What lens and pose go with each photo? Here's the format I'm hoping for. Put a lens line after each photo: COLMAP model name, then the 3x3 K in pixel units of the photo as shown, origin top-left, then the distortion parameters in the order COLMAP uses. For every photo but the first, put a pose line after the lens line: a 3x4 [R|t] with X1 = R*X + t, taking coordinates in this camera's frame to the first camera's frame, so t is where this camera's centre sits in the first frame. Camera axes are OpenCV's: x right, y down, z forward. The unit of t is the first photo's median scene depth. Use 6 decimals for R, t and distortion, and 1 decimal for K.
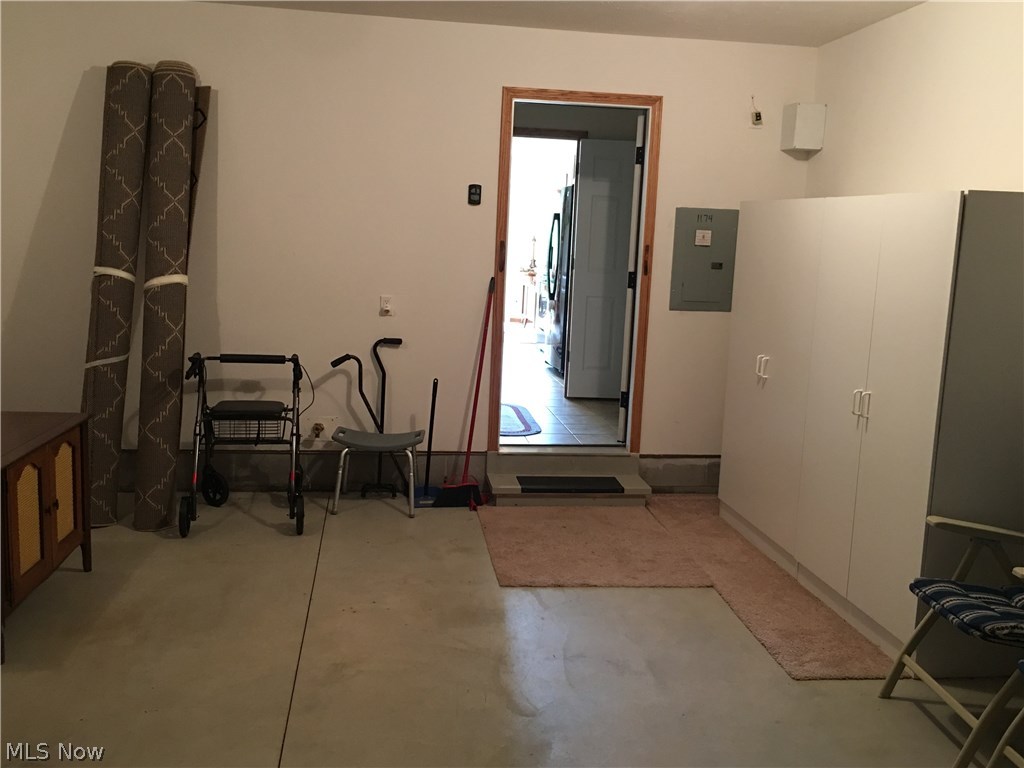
lens RADIAL K [[931.3, 0, 512.0], [0, 931.3, 384.0], [0, 0, 1]] dist [0.066680, -0.138921]
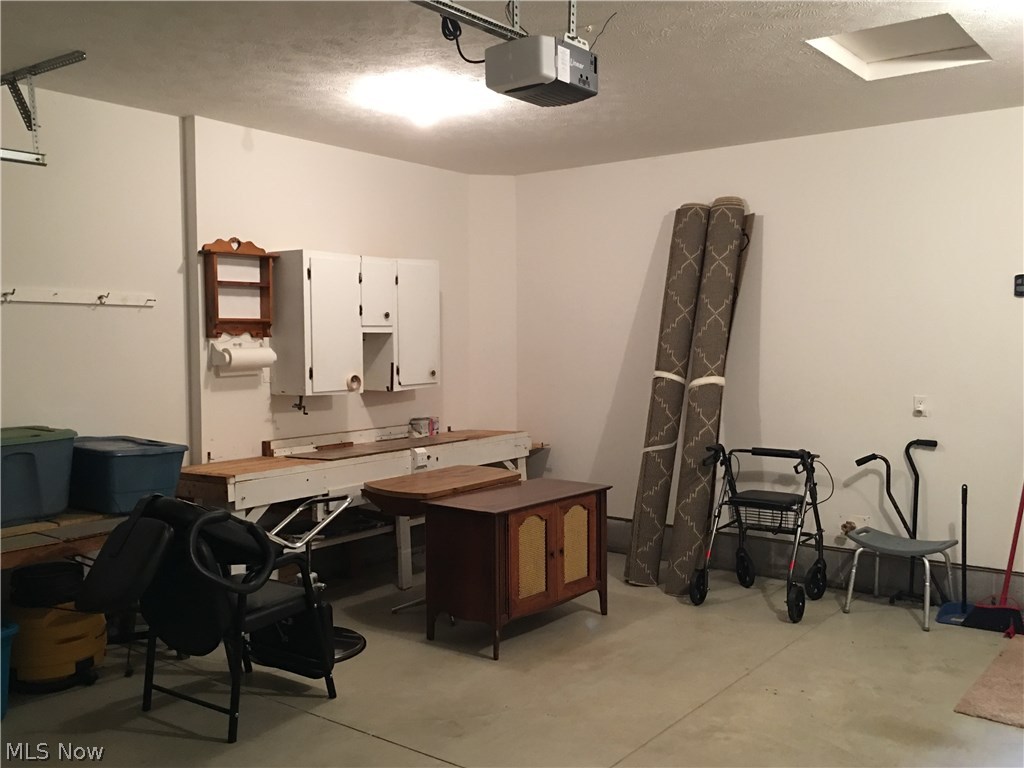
lens RADIAL K [[931.3, 0, 512.0], [0, 931.3, 384.0], [0, 0, 1]] dist [0.066680, -0.138921]
pose [[0.694824, -0.007003, -0.719145, 0.292503], [-0.079425, 0.993089, -0.086409, 0.011939], [0.714780, 0.117157, 0.689466, 0.025328]]
